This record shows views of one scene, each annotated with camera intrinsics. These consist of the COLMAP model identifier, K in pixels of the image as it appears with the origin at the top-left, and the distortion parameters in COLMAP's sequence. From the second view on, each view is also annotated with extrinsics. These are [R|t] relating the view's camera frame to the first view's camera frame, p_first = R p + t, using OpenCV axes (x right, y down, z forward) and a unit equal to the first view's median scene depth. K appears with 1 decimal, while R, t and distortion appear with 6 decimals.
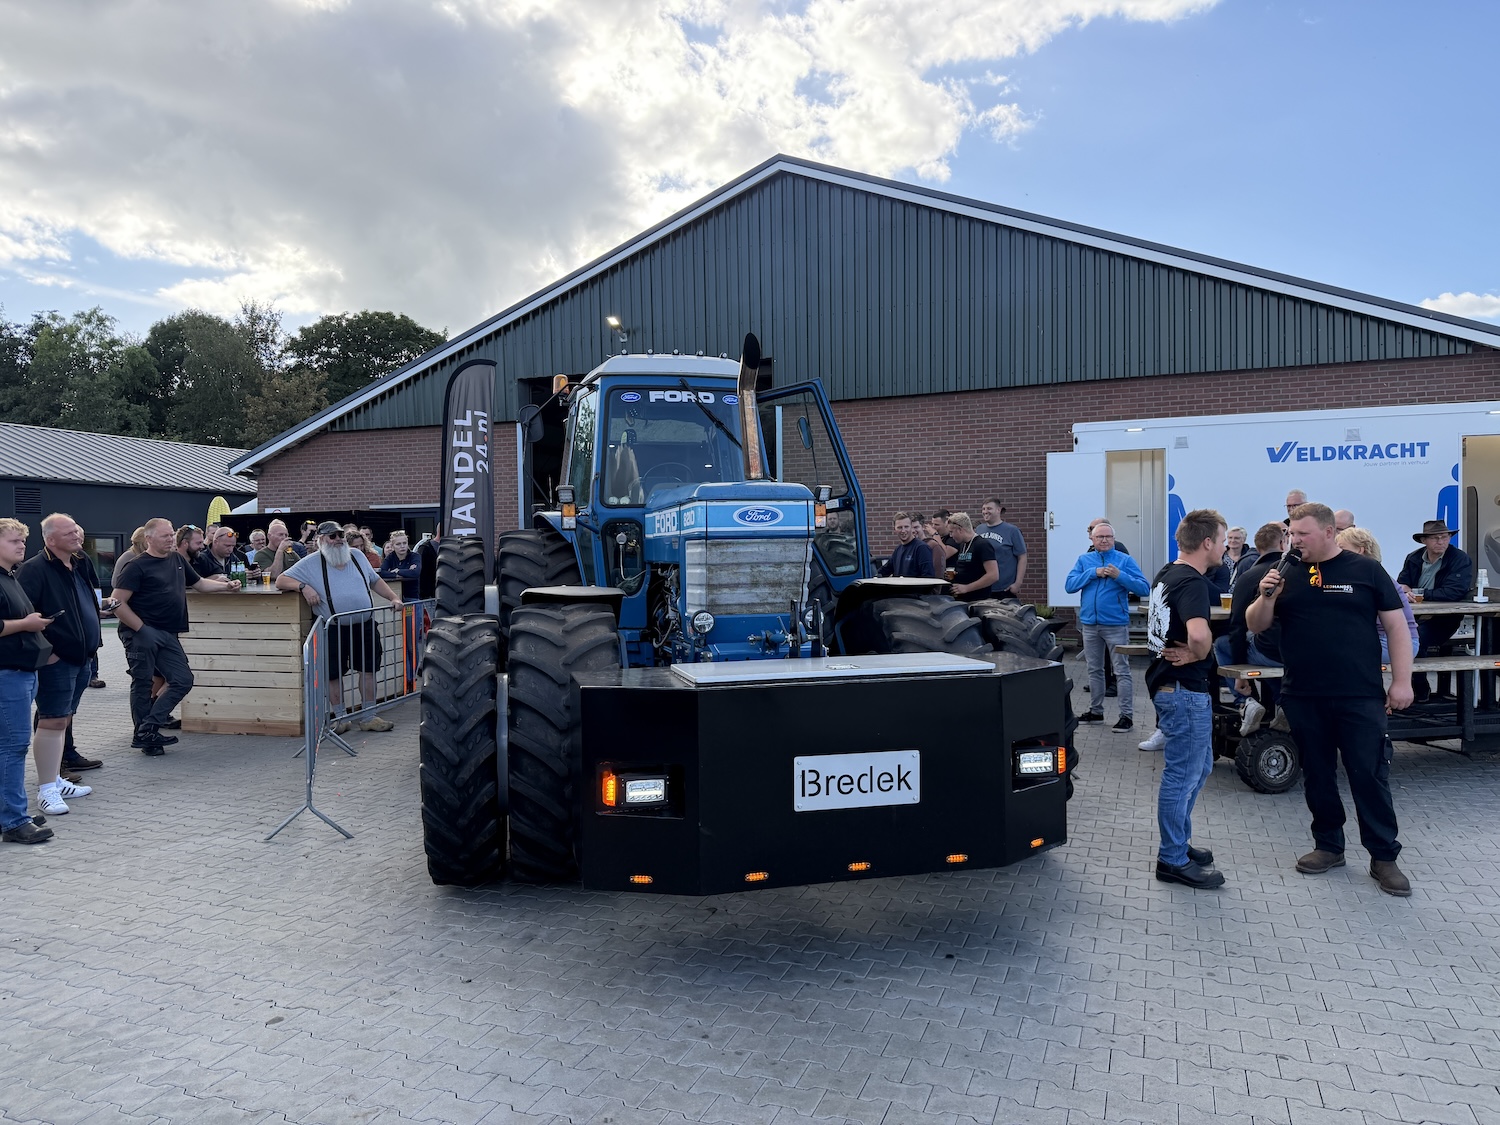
lens RADIAL K [[1039.0, 0, 743.3], [0, 1039.0, 565.0], [0, 0, 1]] dist [-0.005573, -0.004157]
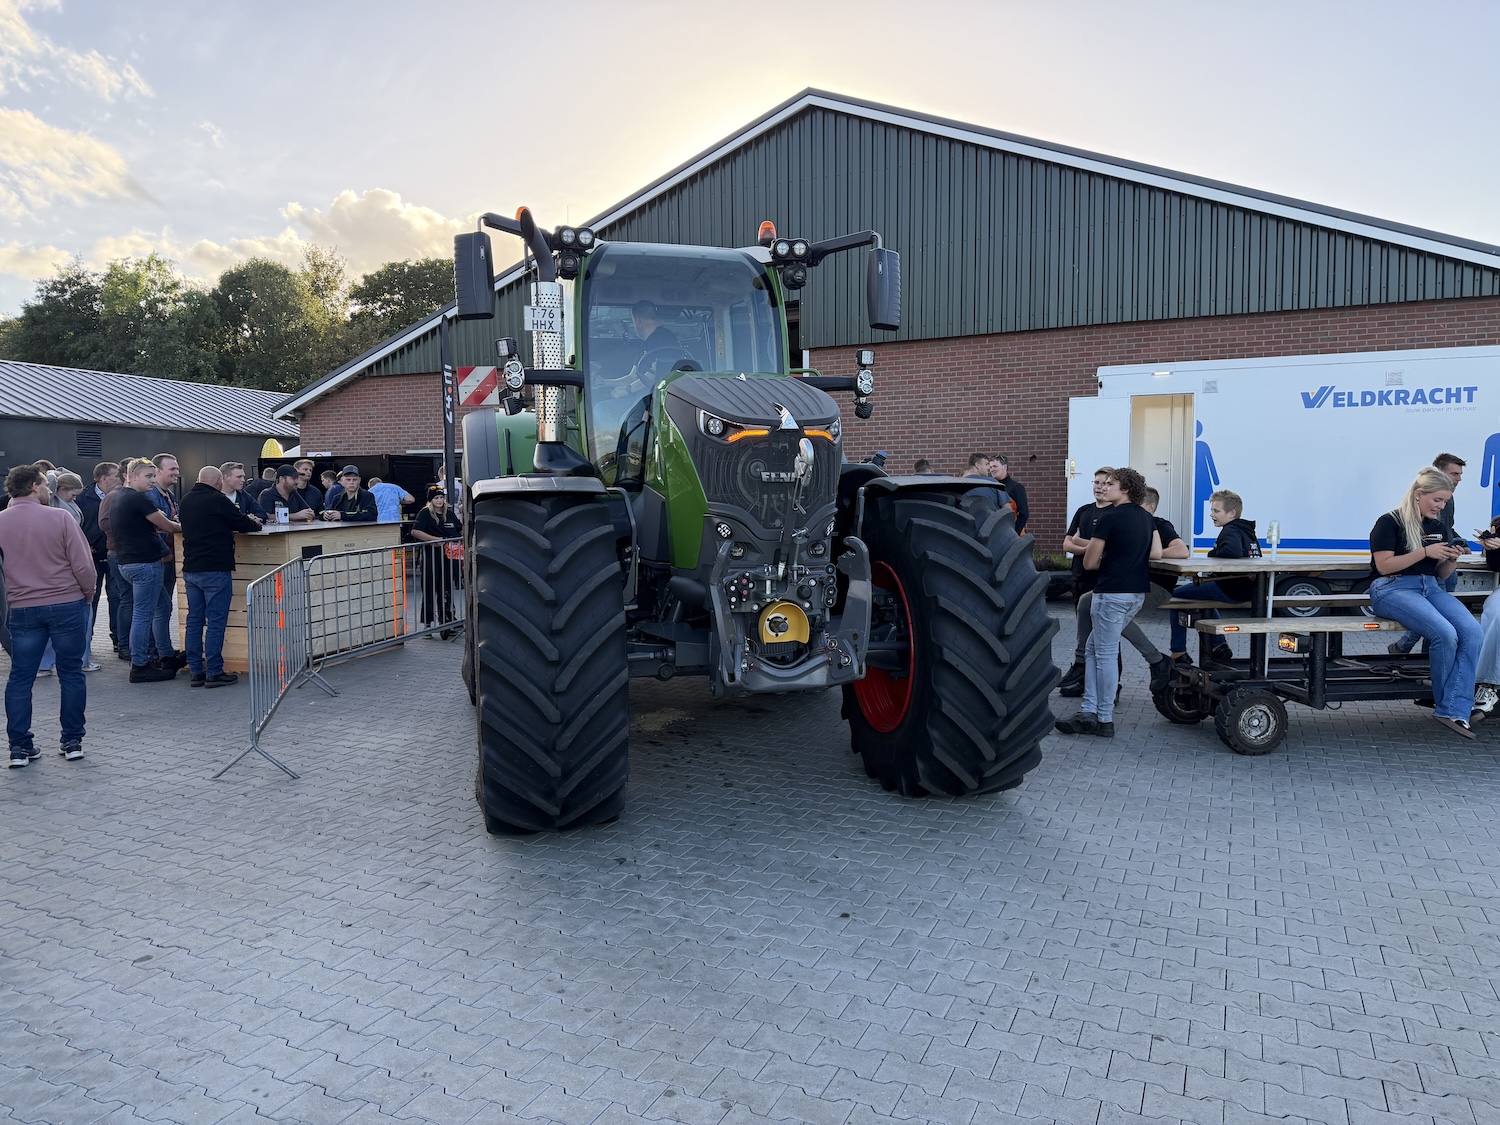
lens RADIAL K [[1039.0, 0, 747.3], [0, 1039.0, 558.2], [0, 0, 1]] dist [-0.005573, -0.004157]
pose [[0.998161, 0.011902, -0.059432, 0.062476], [-0.009369, 0.999043, 0.042722, 0.002804], [0.059883, -0.042087, 0.997318, 0.020978]]
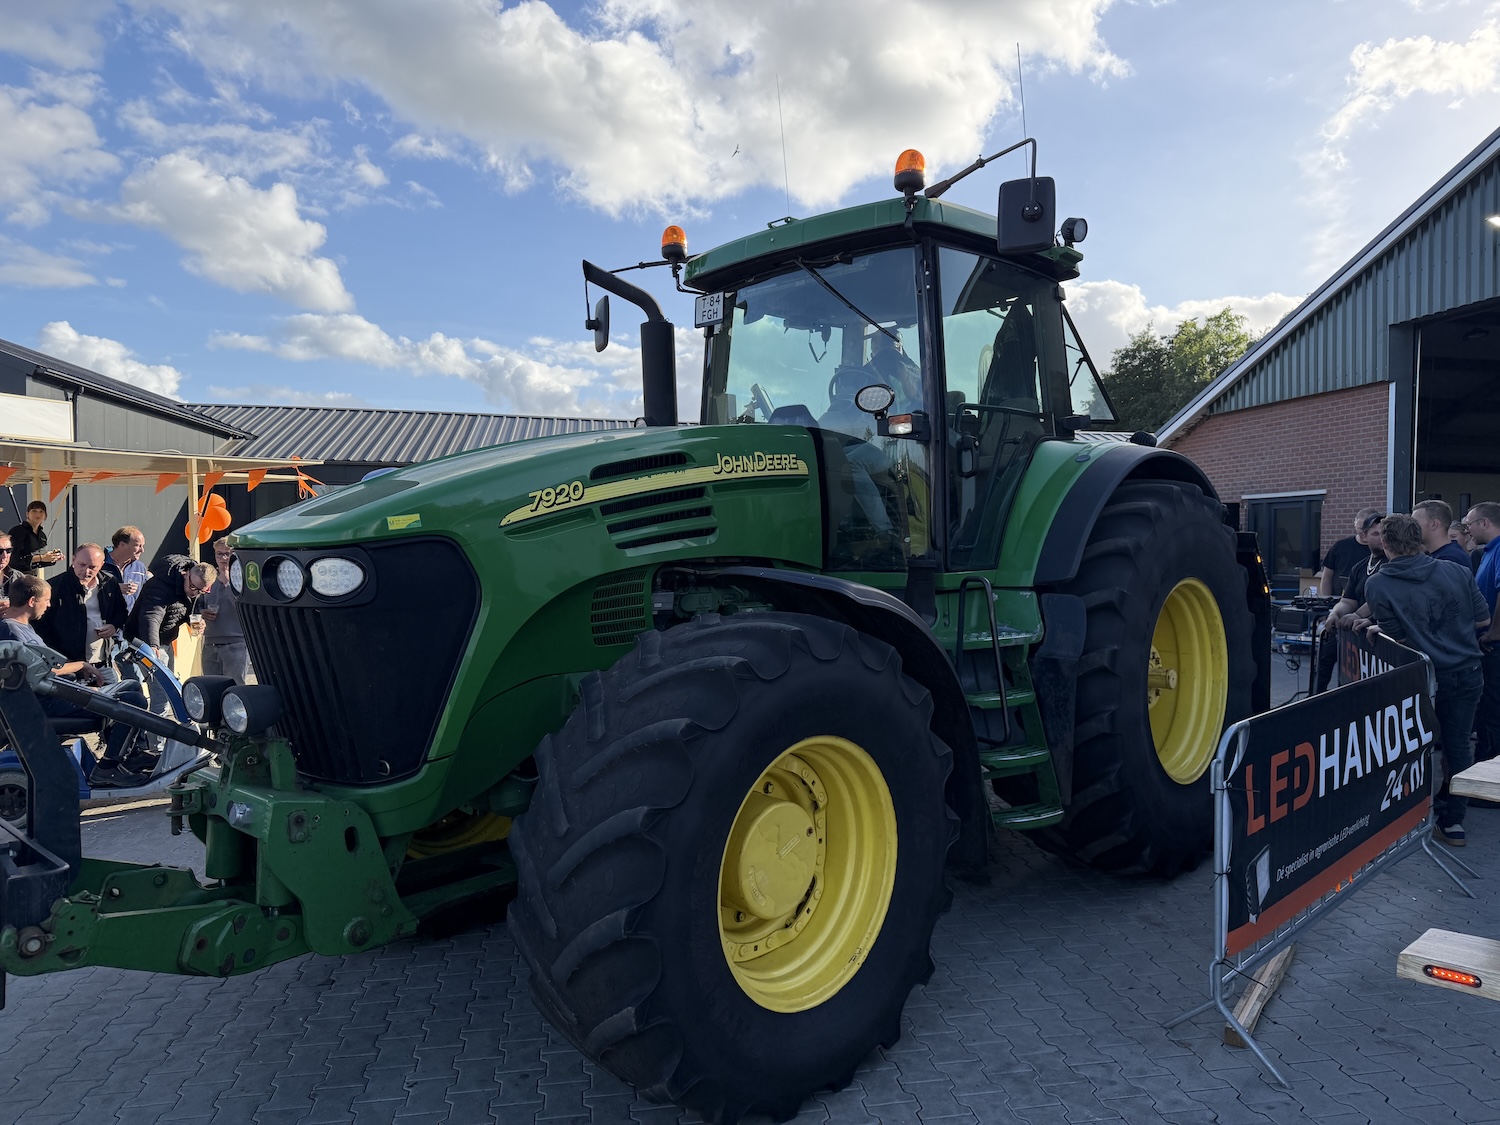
lens RADIAL K [[1039.0, 0, 750.9], [0, 1039.0, 566.0], [0, 0, 1]] dist [-0.005573, -0.004157]
pose [[0.492437, 0.033284, -0.869712, 0.371911], [-0.022618, 0.999420, 0.025442, -0.020525], [0.870054, 0.007142, 0.492904, 0.368409]]
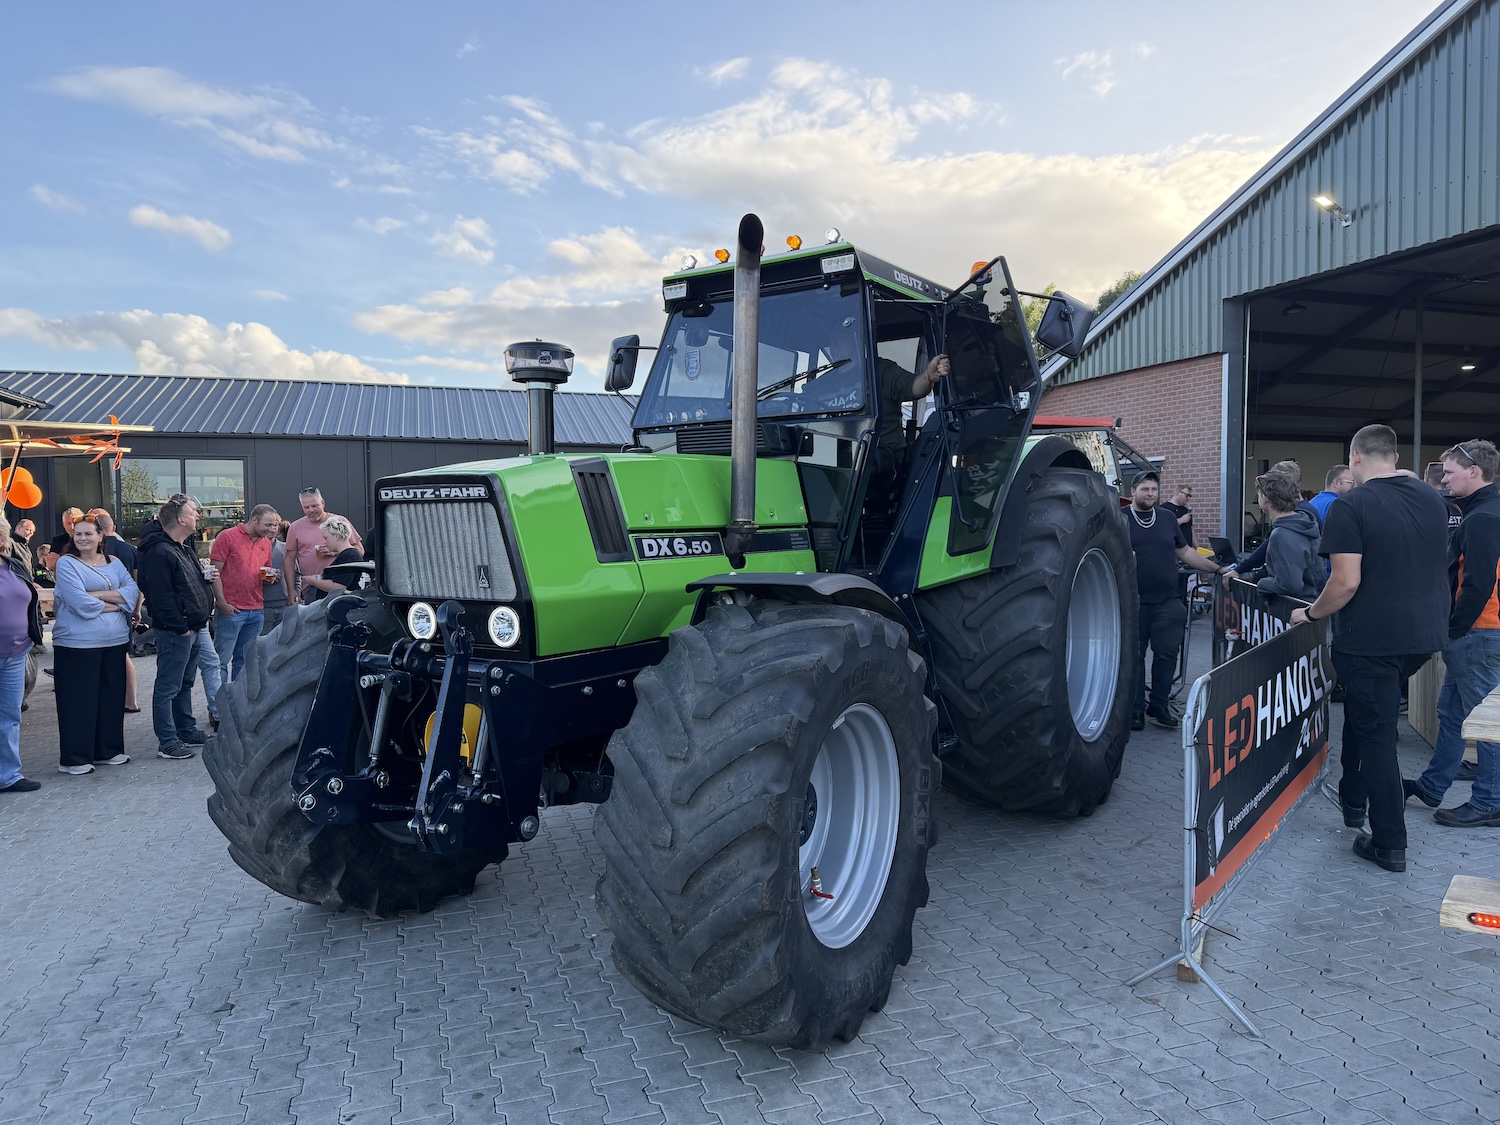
lens RADIAL K [[1039.0, 0, 747.1], [0, 1039.0, 576.5], [0, 0, 1]] dist [-0.005573, -0.004157]
pose [[0.615924, 0.052089, -0.786082, 0.335317], [-0.009274, 0.998222, 0.058880, -0.016249], [0.787751, -0.028976, 0.615312, 0.353924]]
